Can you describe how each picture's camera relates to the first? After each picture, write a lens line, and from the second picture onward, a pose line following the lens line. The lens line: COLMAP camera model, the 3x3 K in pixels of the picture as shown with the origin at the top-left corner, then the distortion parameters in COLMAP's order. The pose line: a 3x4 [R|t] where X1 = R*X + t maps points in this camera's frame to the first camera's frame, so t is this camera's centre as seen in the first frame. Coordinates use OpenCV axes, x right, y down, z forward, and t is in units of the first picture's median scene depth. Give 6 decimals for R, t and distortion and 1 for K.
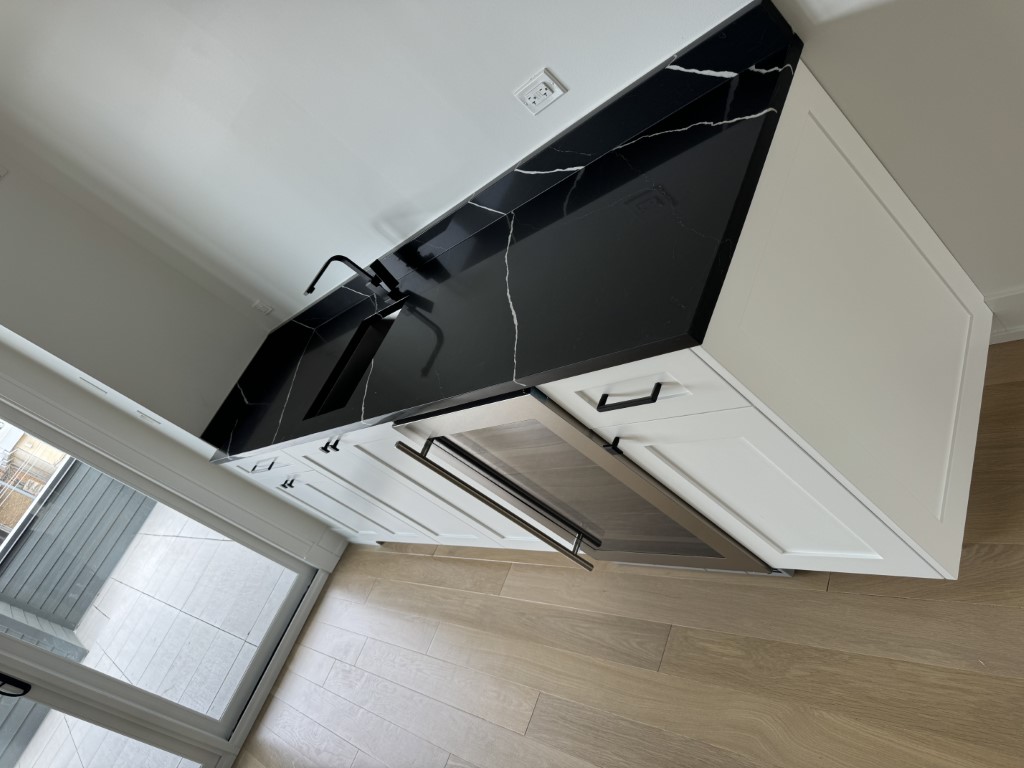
lens RADIAL K [[731.9, 0, 506.7], [0, 731.9, 388.7], [0, 0, 1]] dist [0.039289, -0.042328]
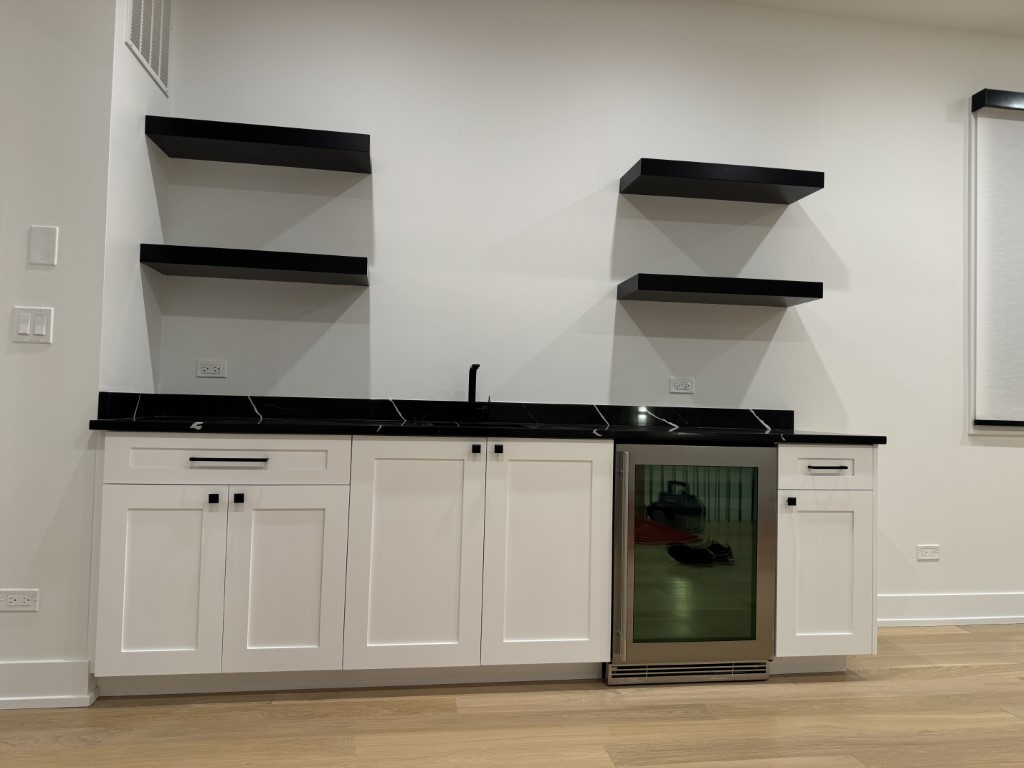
lens RADIAL K [[731.9, 0, 506.7], [0, 731.9, 381.8], [0, 0, 1]] dist [0.039289, -0.042328]
pose [[0.479309, 0.755776, 0.446169, -0.948727], [-0.028555, 0.521529, -0.852755, 1.153101], [-0.877182, 0.395993, 0.271555, 0.747410]]
